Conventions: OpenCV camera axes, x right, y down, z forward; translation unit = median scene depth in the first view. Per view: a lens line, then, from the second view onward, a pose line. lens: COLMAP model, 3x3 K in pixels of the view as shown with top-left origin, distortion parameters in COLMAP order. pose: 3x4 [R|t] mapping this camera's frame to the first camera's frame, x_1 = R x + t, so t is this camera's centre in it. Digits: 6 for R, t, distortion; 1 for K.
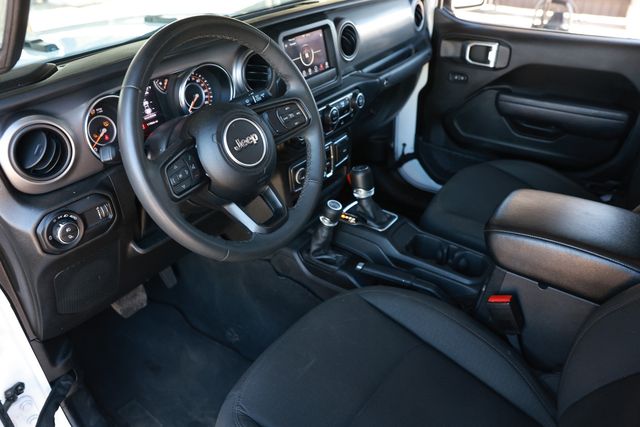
lens RADIAL K [[499.6, 0, 322.2], [0, 499.6, 210.5], [0, 0, 1]] dist [-0.117697, 0.103950]
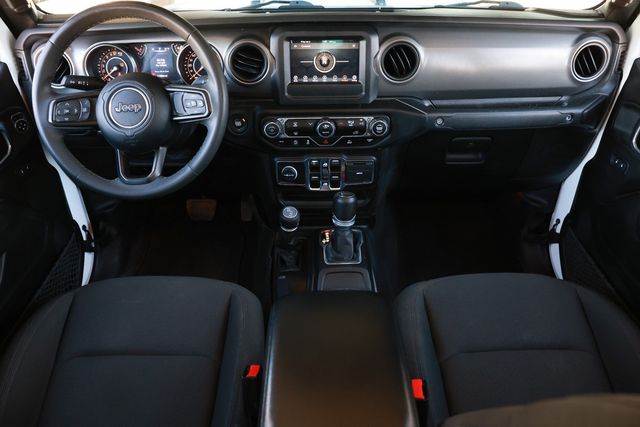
lens RADIAL K [[499.6, 0, 319.4], [0, 499.6, 211.7], [0, 0, 1]] dist [-0.117697, 0.103950]
pose [[0.601184, 0.460804, -0.652868, 0.745105], [-0.424355, 0.876374, 0.227797, -0.276481], [0.677127, 0.140099, 0.722407, 0.335872]]
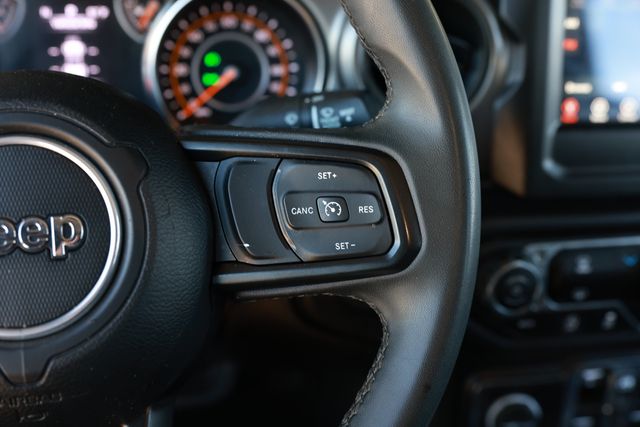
lens RADIAL K [[794.6, 0, 318.6], [0, 794.6, 209.8], [0, 0, 1]] dist [-0.089972, 0.000000]
pose [[0.732709, 0.315917, -0.602771, 0.132066], [-0.399069, 0.916910, -0.004536, -0.146944], [0.551254, 0.243871, 0.797901, 0.544013]]
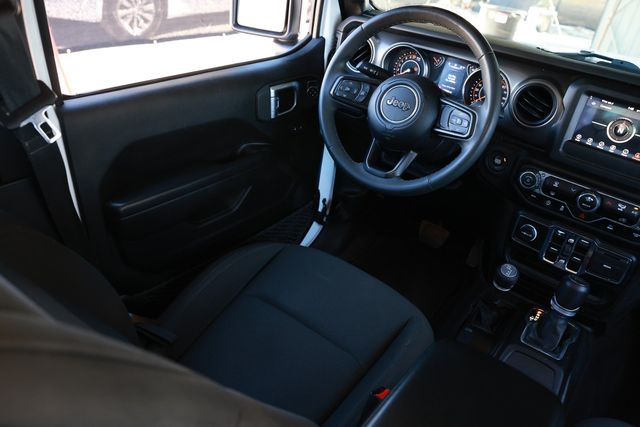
lens RADIAL K [[499.6, 0, 318.8], [0, 499.6, 210.2], [0, 0, 1]] dist [-0.117697, 0.103950]
pose [[-0.019878, 0.536750, -0.843507, 0.760124], [-0.611208, 0.661140, 0.435108, -0.272487], [0.791220, 0.524207, 0.314924, 0.409338]]
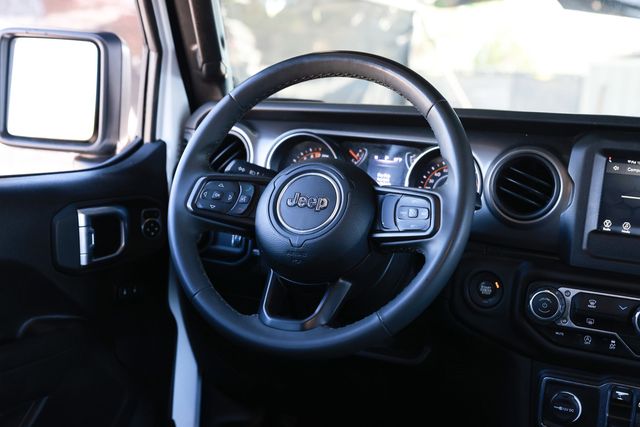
lens RADIAL K [[867.4, 0, 317.7], [0, 867.4, 210.6], [0, 0, 1]] dist [0.035967, 0.000000]
pose [[0.201557, 0.168770, -0.964827, 0.794389], [-0.572801, 0.819353, 0.023663, -0.117422], [0.794528, 0.547884, 0.261818, 0.476911]]
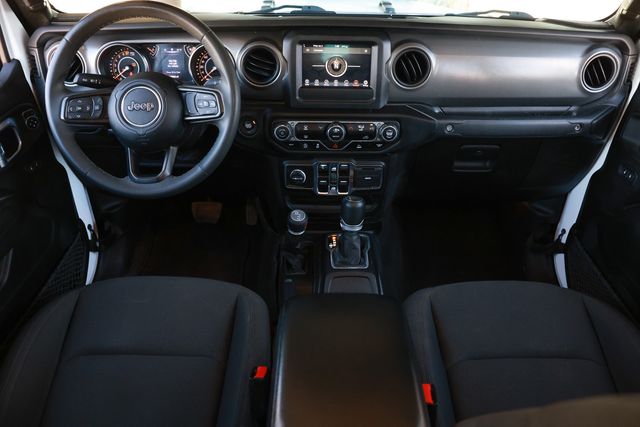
lens RADIAL K [[499.6, 0, 319.2], [0, 499.6, 211.7], [0, 0, 1]] dist [-0.117697, 0.103950]
pose [[0.591373, 0.463142, -0.660135, 0.739023], [-0.444558, 0.870230, 0.212291, -0.259604], [0.672790, 0.167925, 0.720524, 0.324889]]
